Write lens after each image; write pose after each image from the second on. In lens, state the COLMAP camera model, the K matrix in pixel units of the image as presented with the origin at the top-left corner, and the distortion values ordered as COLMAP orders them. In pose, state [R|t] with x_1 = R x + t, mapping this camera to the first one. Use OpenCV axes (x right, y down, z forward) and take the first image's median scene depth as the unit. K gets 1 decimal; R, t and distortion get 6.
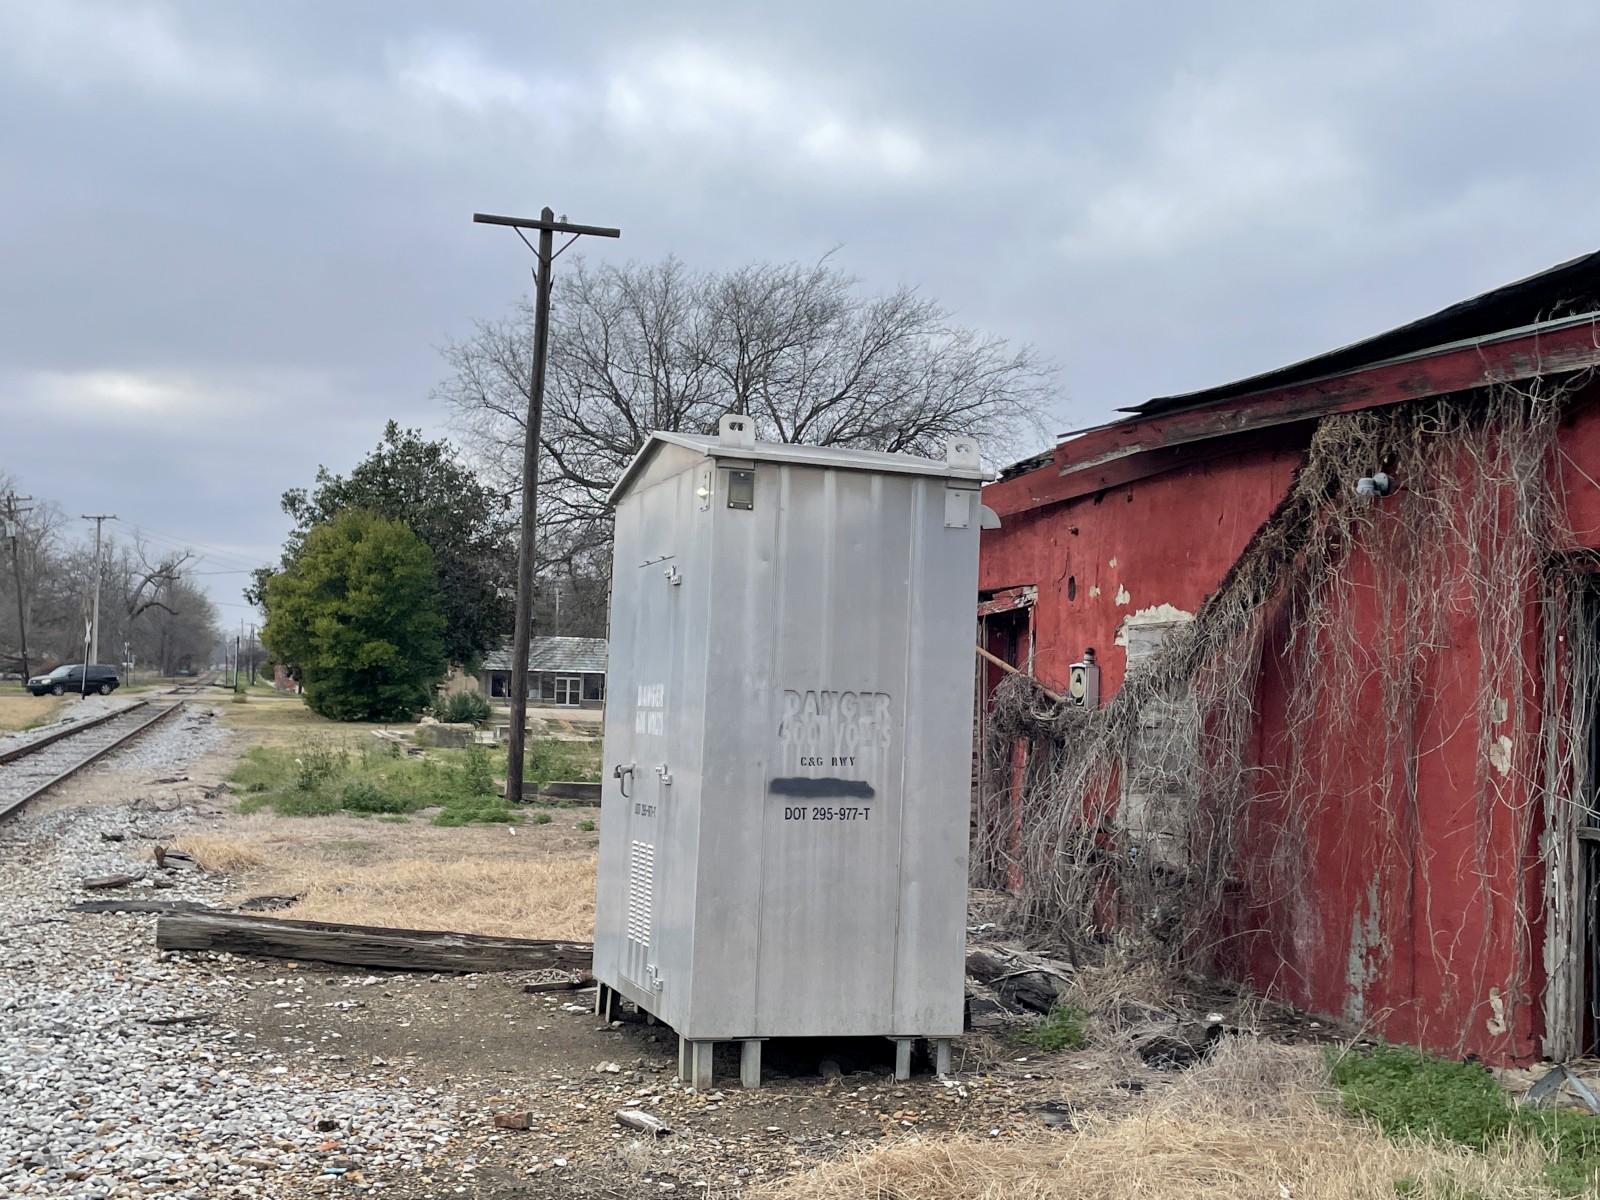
lens RADIAL K [[1813.4, 0, 789.1], [0, 1813.4, 617.4], [0, 0, 1]] dist [0.155073, -0.277711]
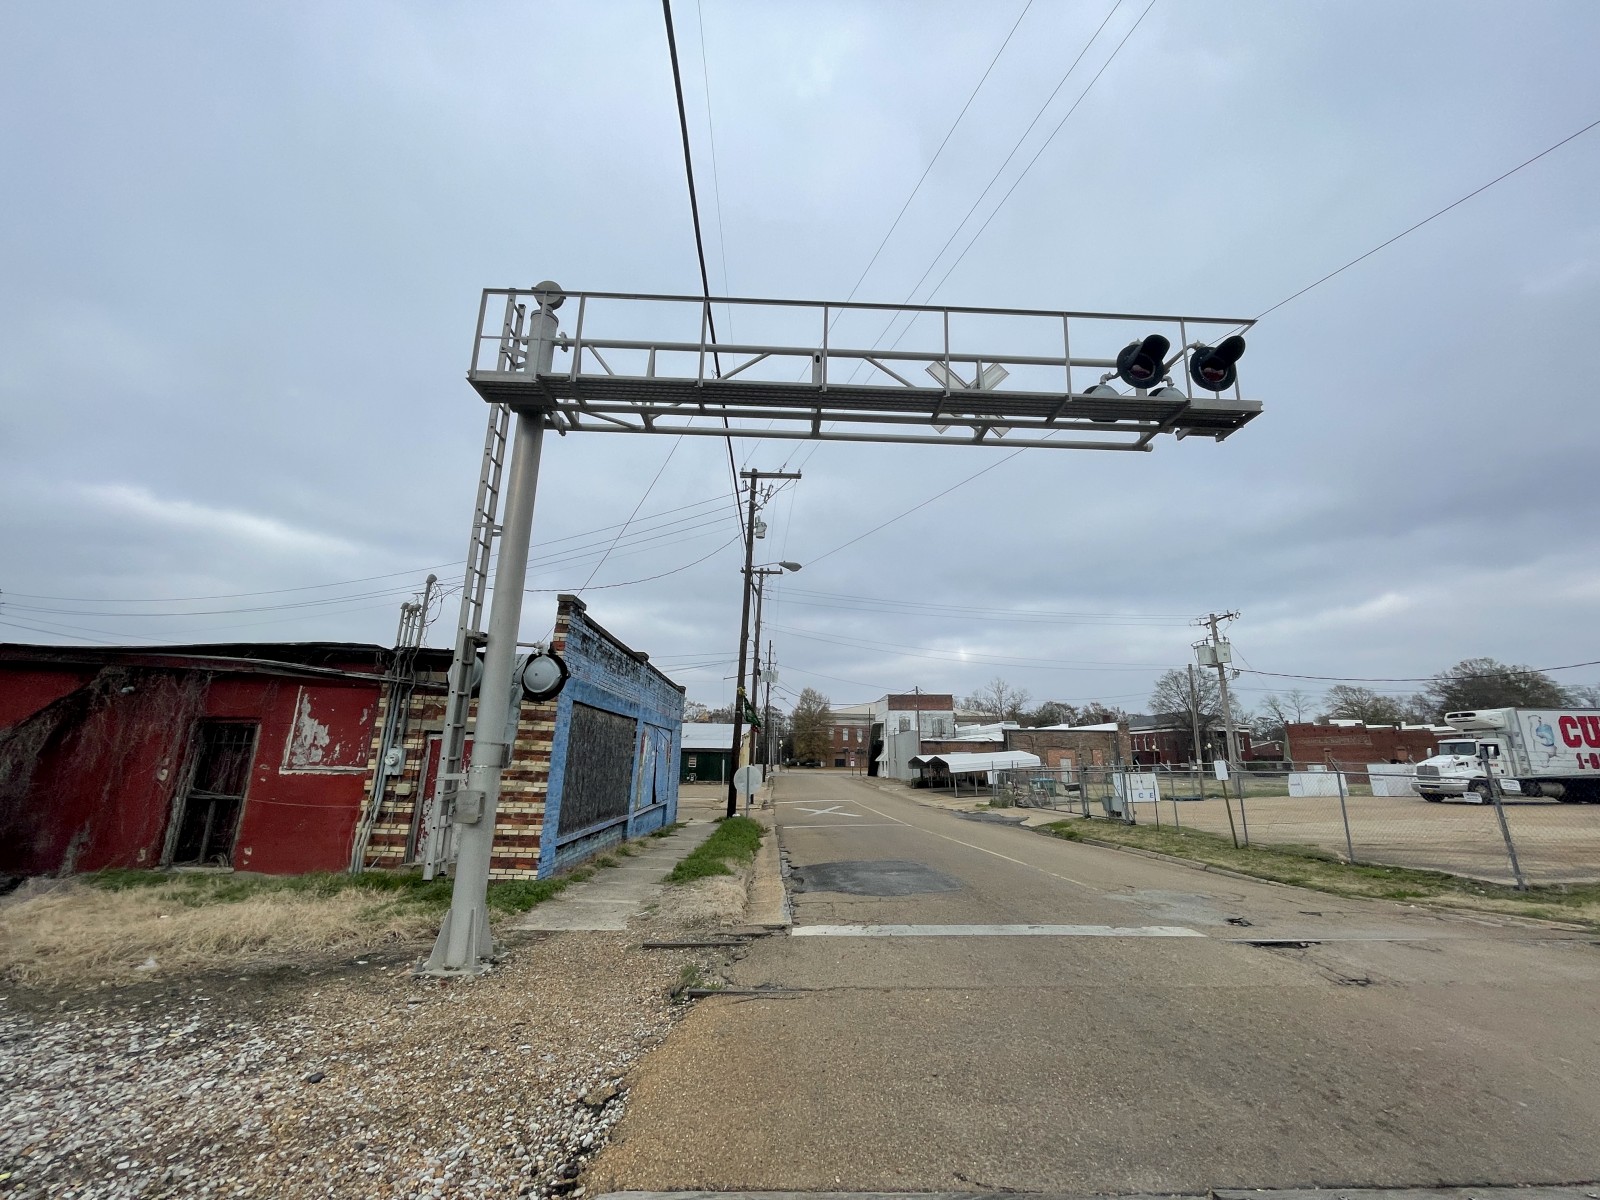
lens RADIAL K [[645.1, 0, 804.2], [0, 645.1, 599.9], [0, 0, 1]] dist [-0.004574, 0.000103]
pose [[0.257335, 0.203929, 0.944559, -0.446181], [-0.044367, 0.978941, -0.199265, -0.052485], [-0.965303, 0.009370, 0.260963, -0.413415]]
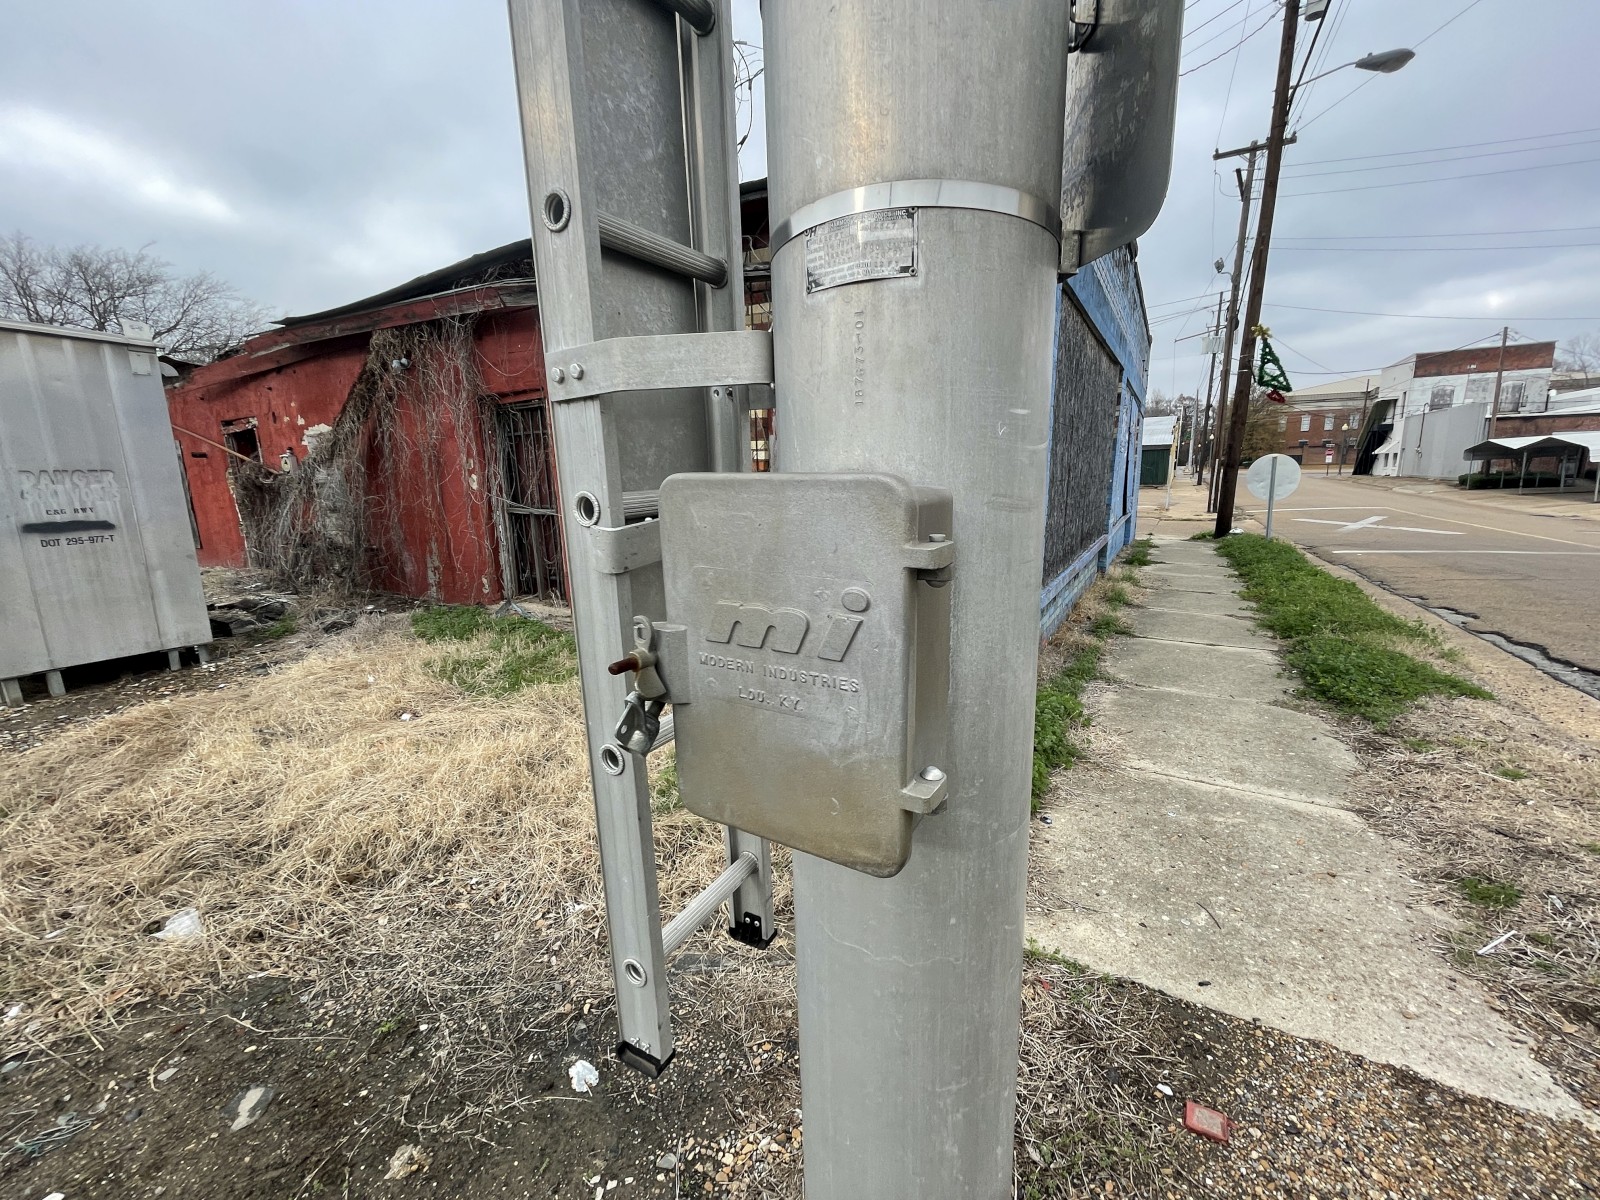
lens RADIAL K [[645.1, 0, 804.2], [0, 645.1, 599.9], [0, 0, 1]] dist [-0.004574, 0.000103]
pose [[0.729323, -0.183103, 0.659212, 0.102086], [0.019446, 0.968681, 0.247546, 0.020698], [-0.683893, -0.167722, 0.710042, 0.058745]]
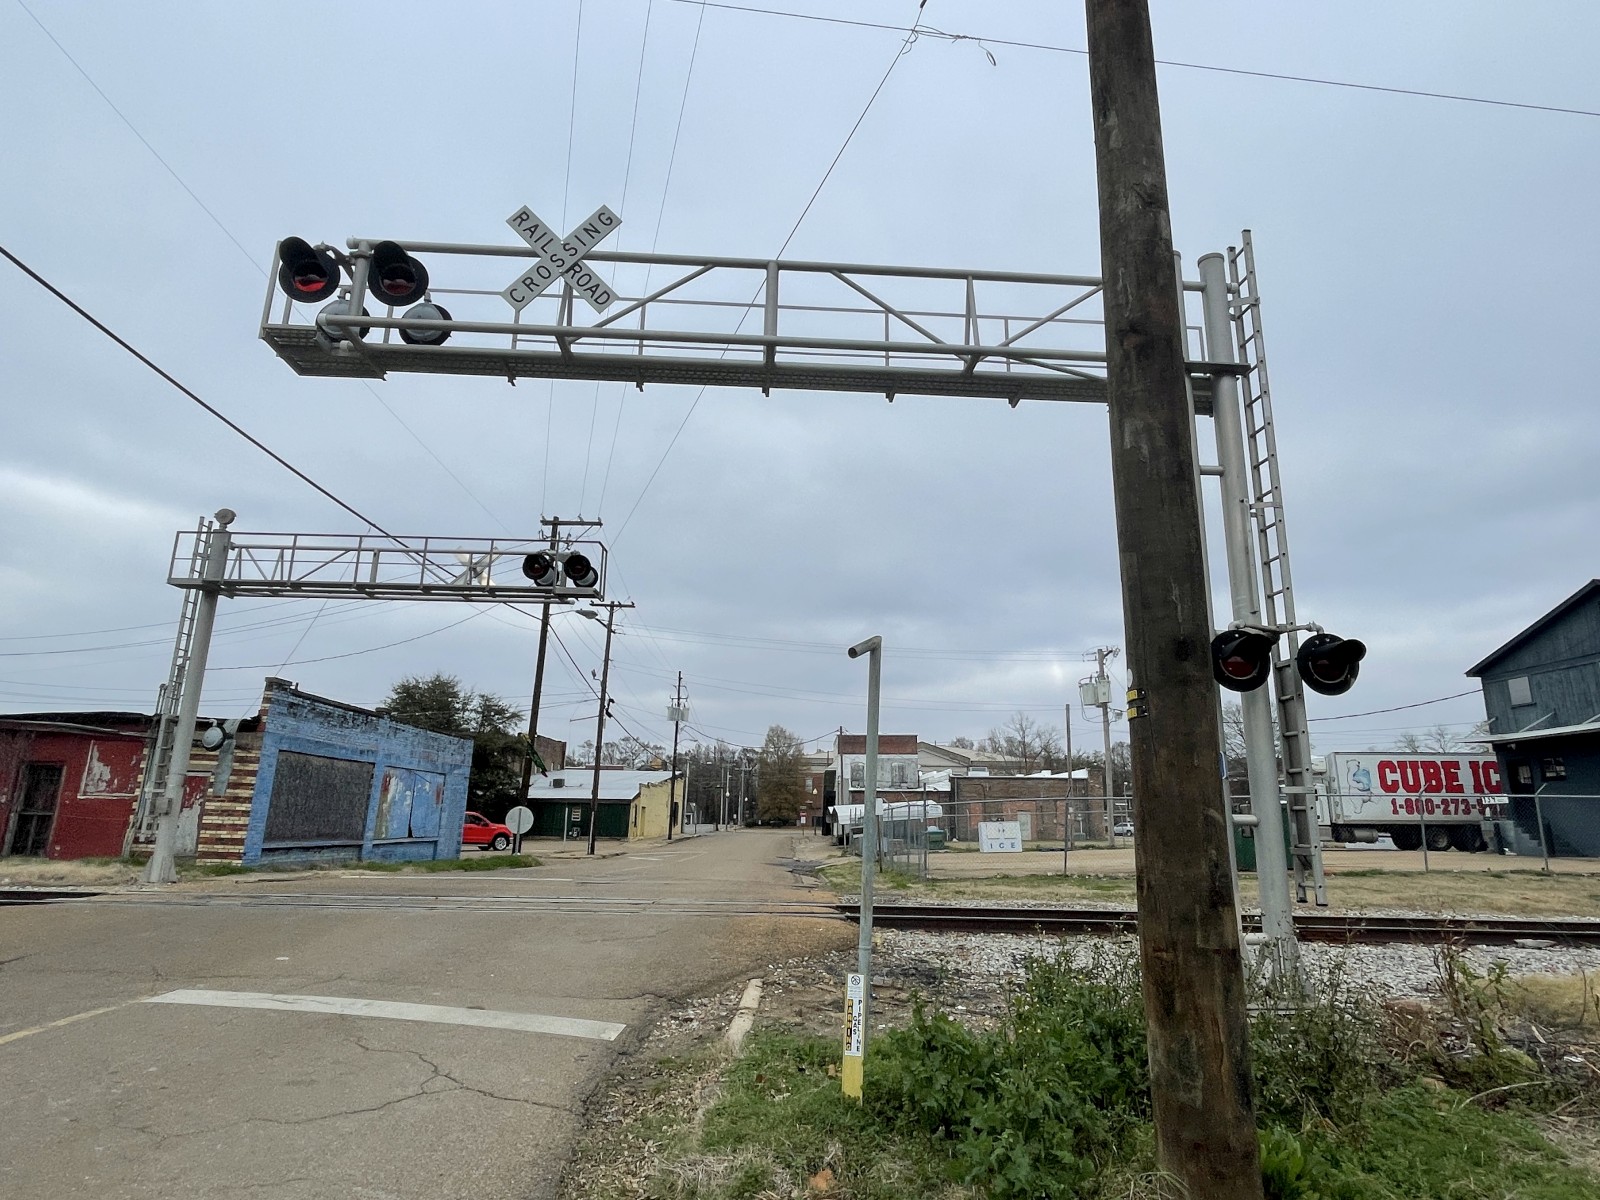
lens RADIAL K [[905.1, 0, 820.6], [0, 905.1, 595.0], [0, 0, 1]] dist [-0.004961, -0.001910]
pose [[0.271768, 0.206827, 0.939875, -1.354152], [-0.043807, 0.978279, -0.202611, -0.067499], [-0.961365, 0.013891, 0.274926, -1.749970]]
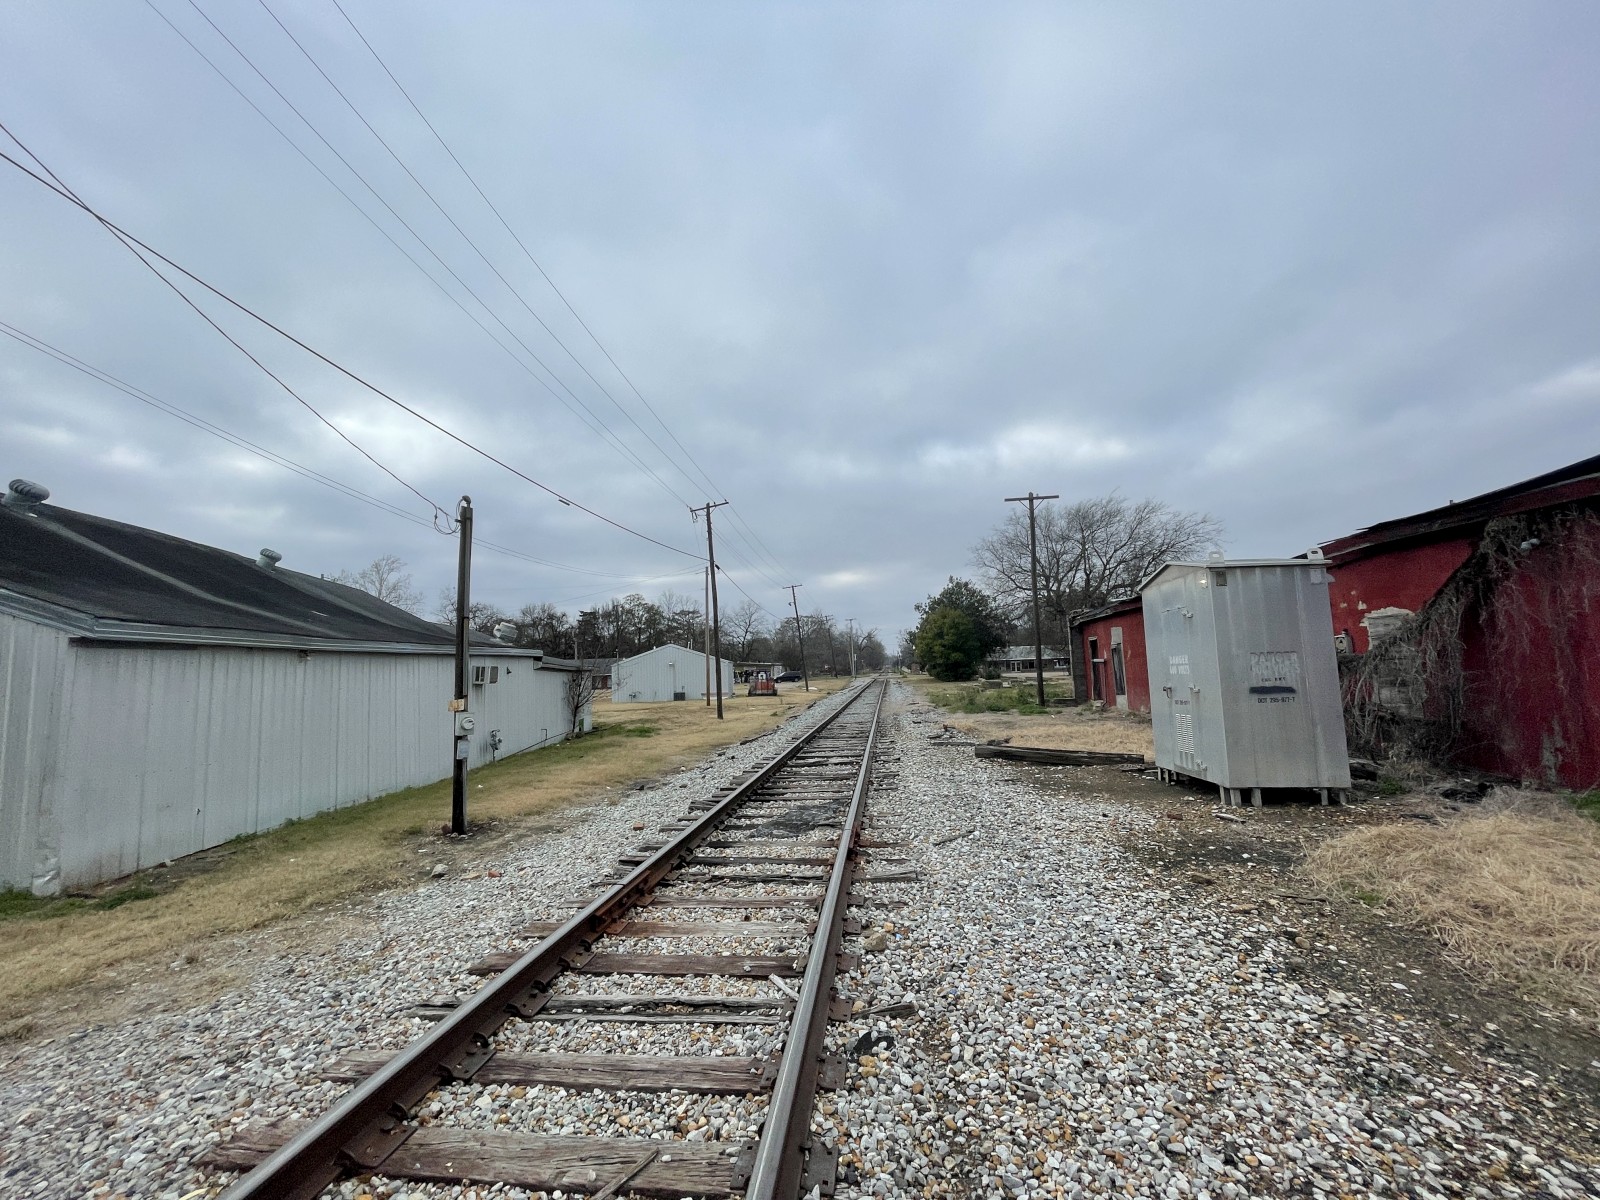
lens RADIAL K [[645.1, 0, 804.2], [0, 645.1, 599.9], [0, 0, 1]] dist [-0.004574, 0.000103]
pose [[0.908672, -0.108491, -0.403168, -0.181649], [0.080187, 0.993020, -0.086491, -0.006176], [0.409737, 0.046263, 0.911030, -0.094400]]
